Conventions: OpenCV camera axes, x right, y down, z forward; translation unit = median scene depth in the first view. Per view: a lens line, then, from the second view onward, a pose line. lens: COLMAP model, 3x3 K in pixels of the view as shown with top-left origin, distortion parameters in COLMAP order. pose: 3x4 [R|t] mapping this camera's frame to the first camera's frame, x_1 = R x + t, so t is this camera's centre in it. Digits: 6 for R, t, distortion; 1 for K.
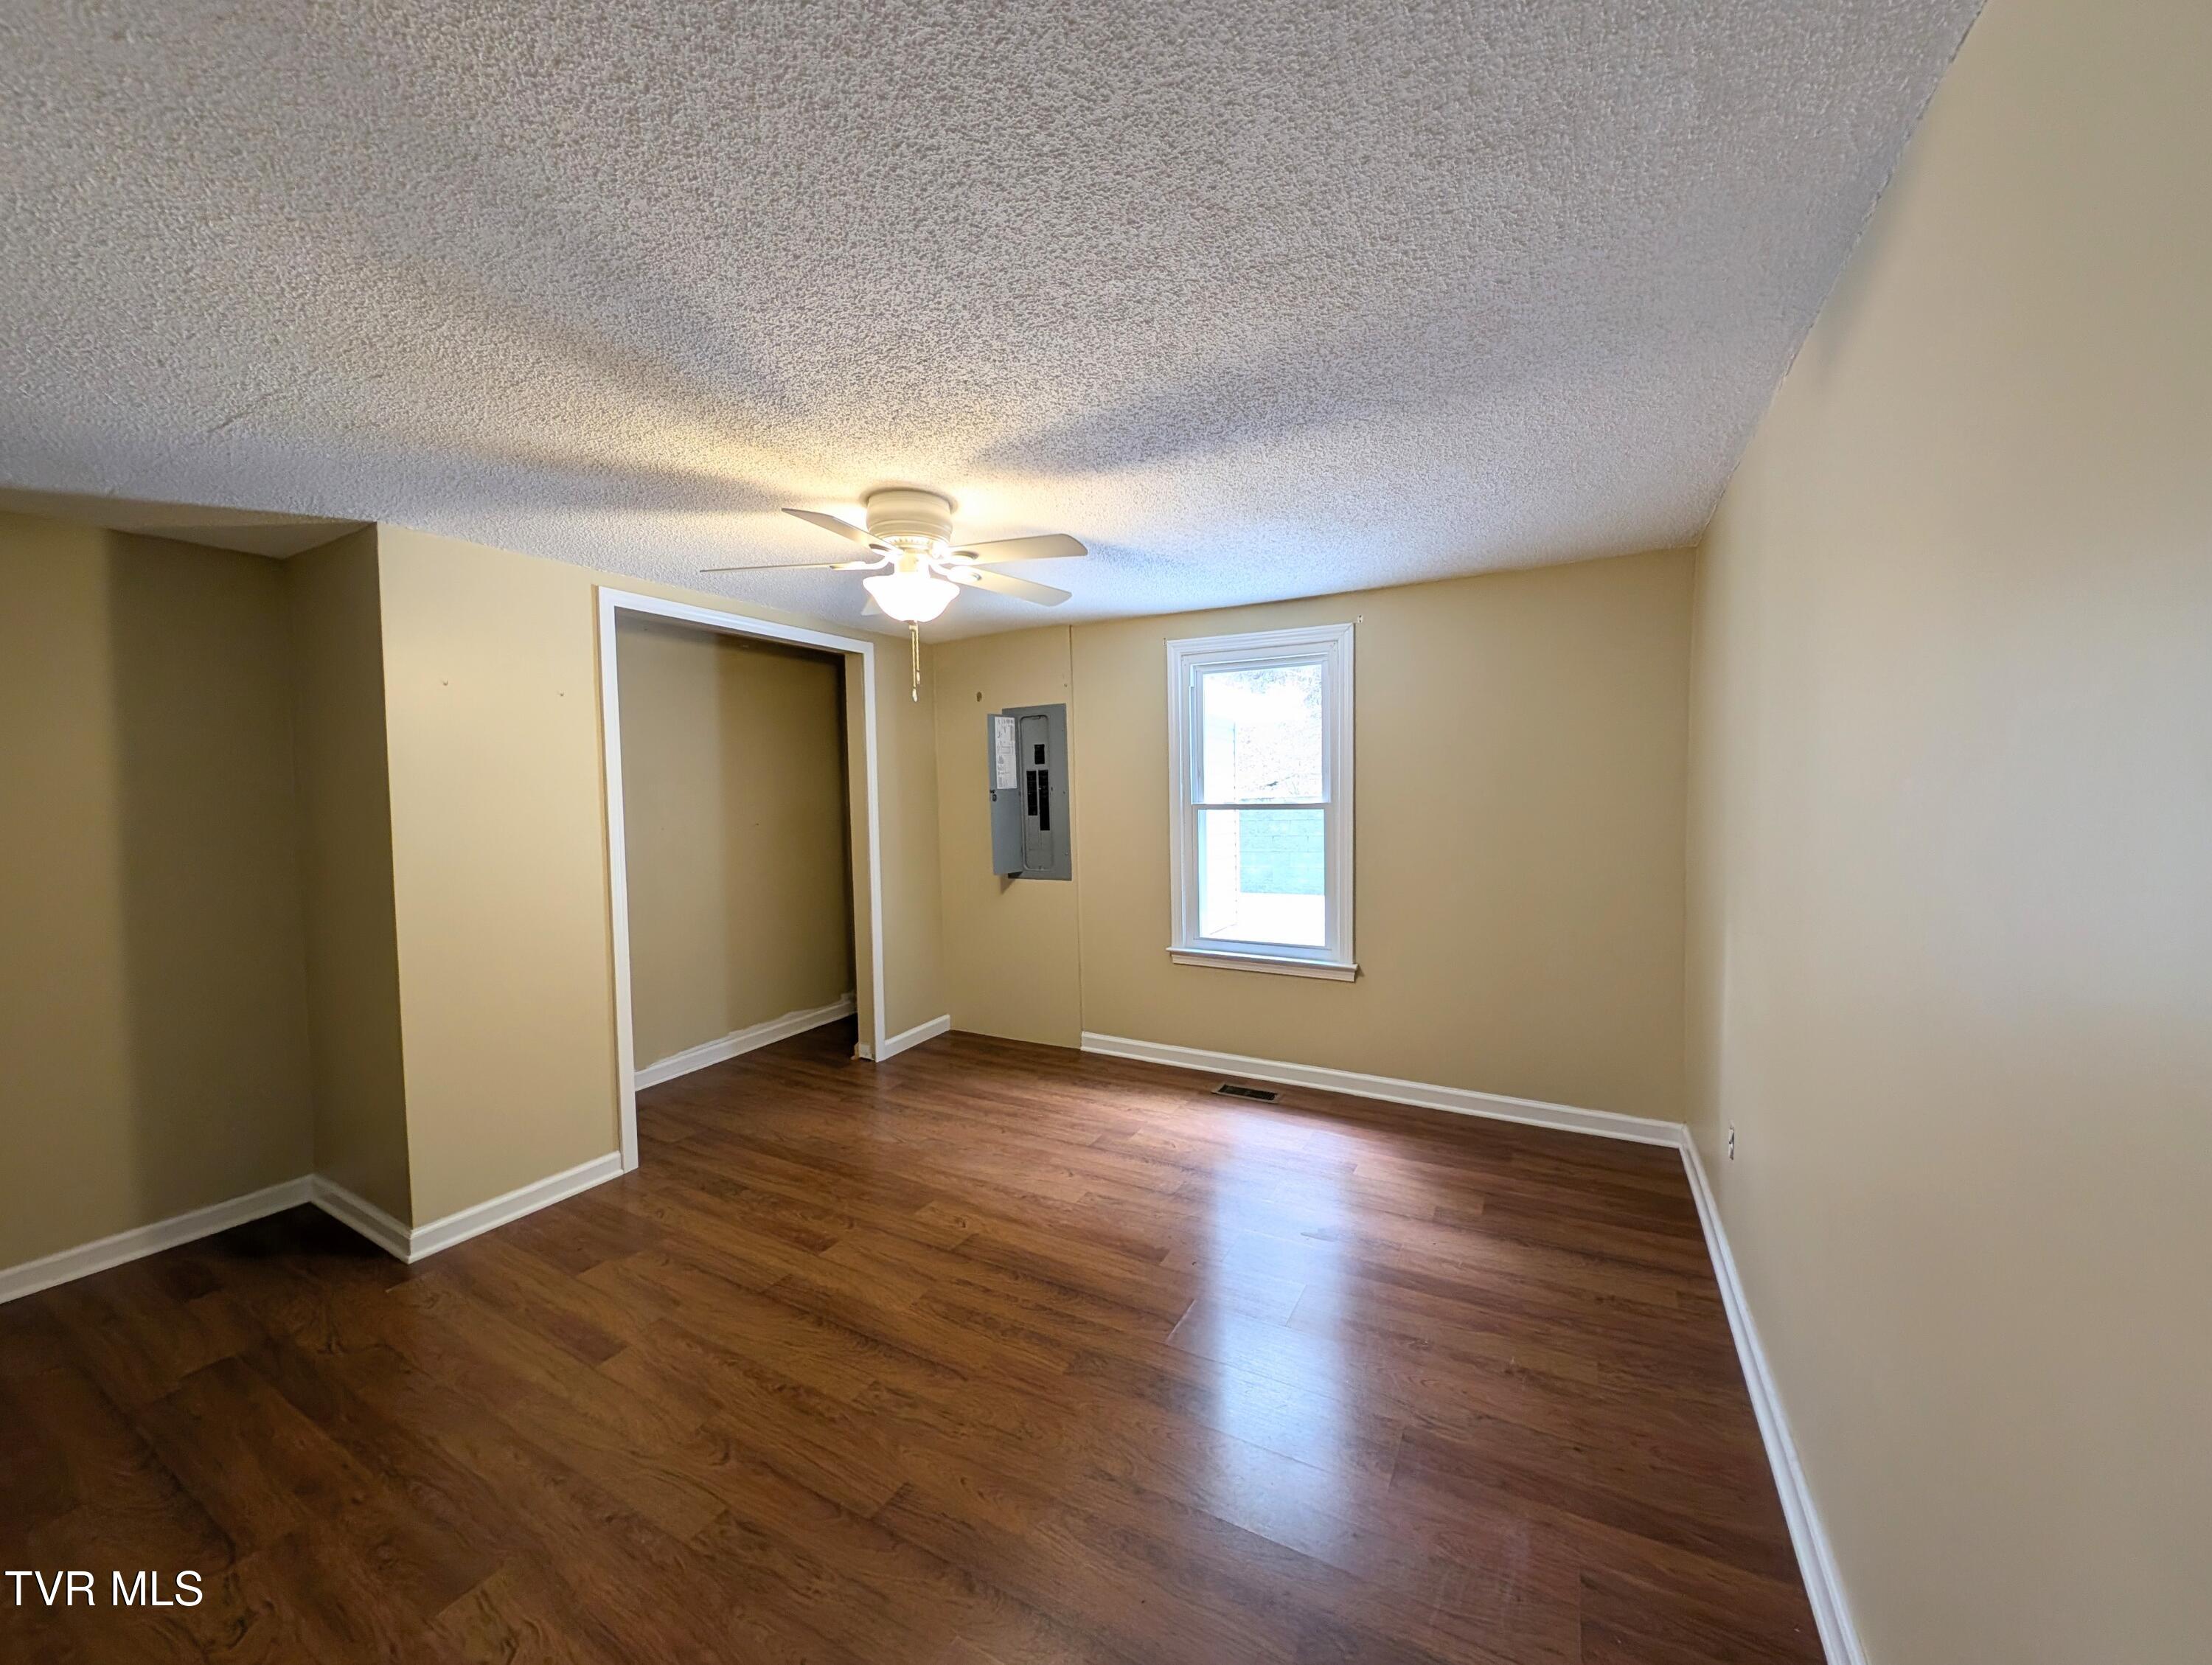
lens RADIAL K [[840.0, 0, 1124.3], [0, 840.0, 822.5], [0, 0, 1]] dist [0.007272, -0.003941]
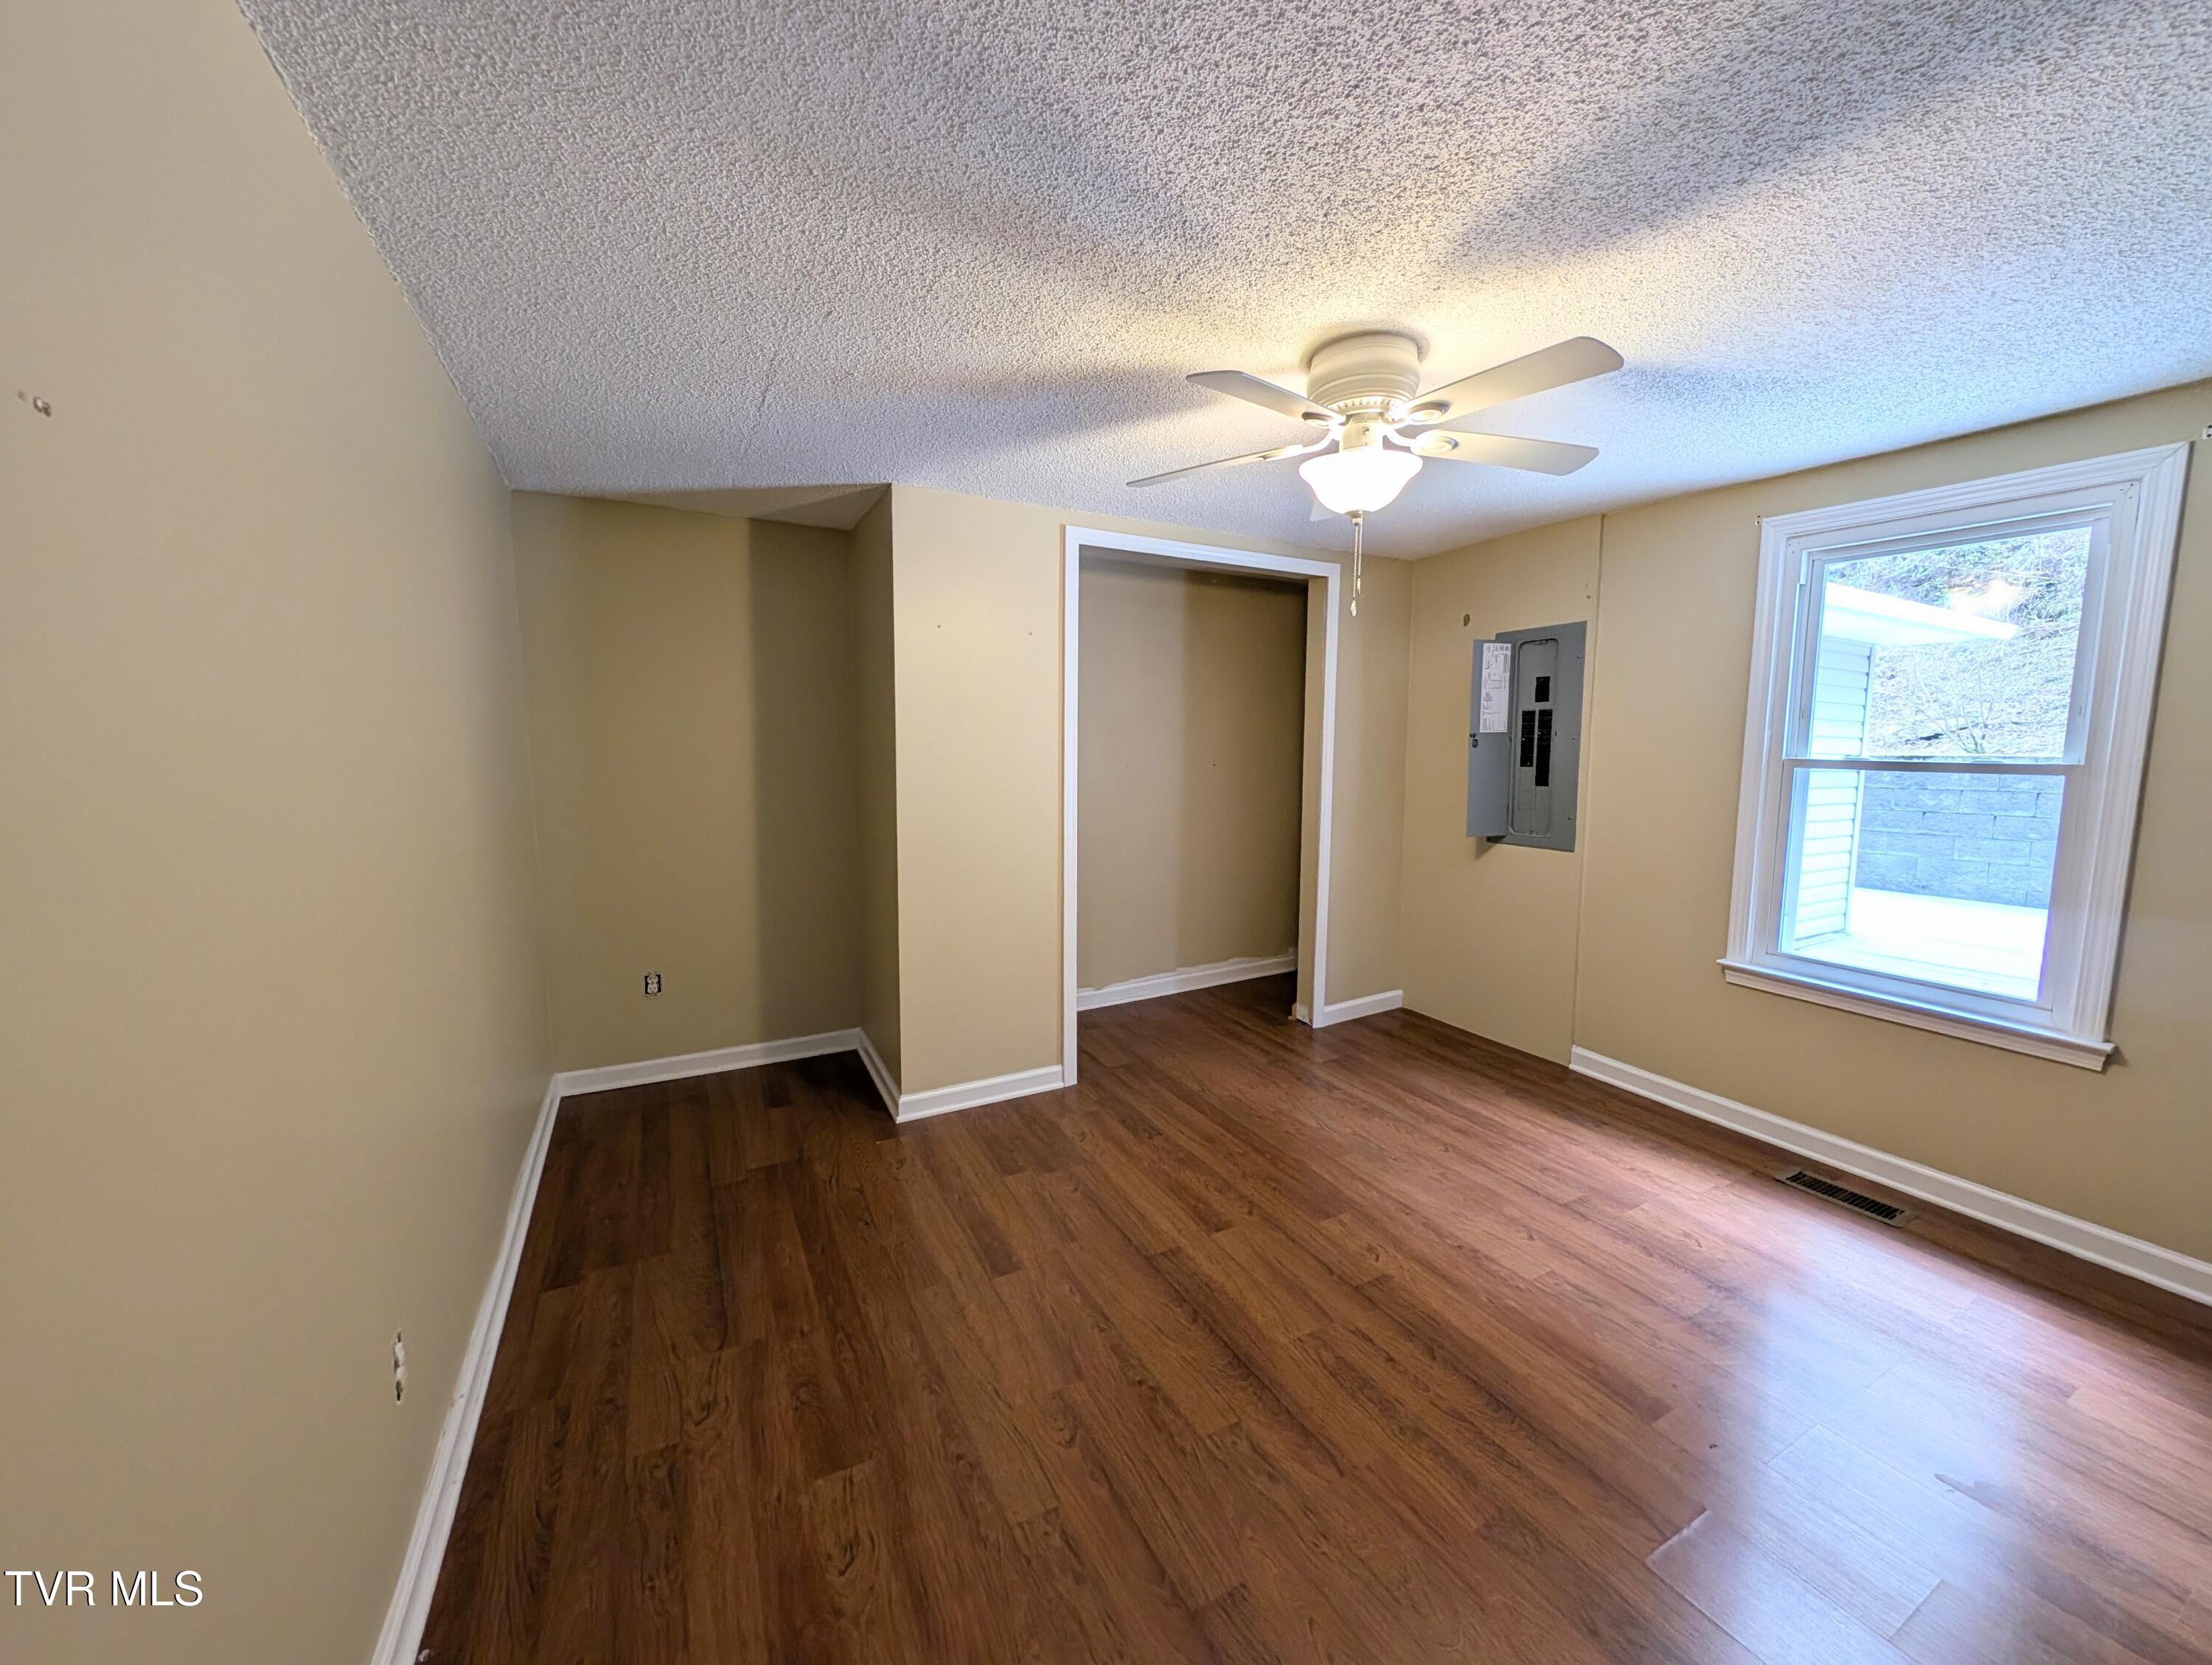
lens RADIAL K [[840.0, 0, 1102.9], [0, 840.0, 827.4], [0, 0, 1]] dist [0.007272, -0.003941]
pose [[0.827195, 0.080813, -0.556074, 0.013063], [-0.041745, 0.995708, 0.082606, -0.000171], [0.560362, -0.045118, 0.827018, 0.187209]]
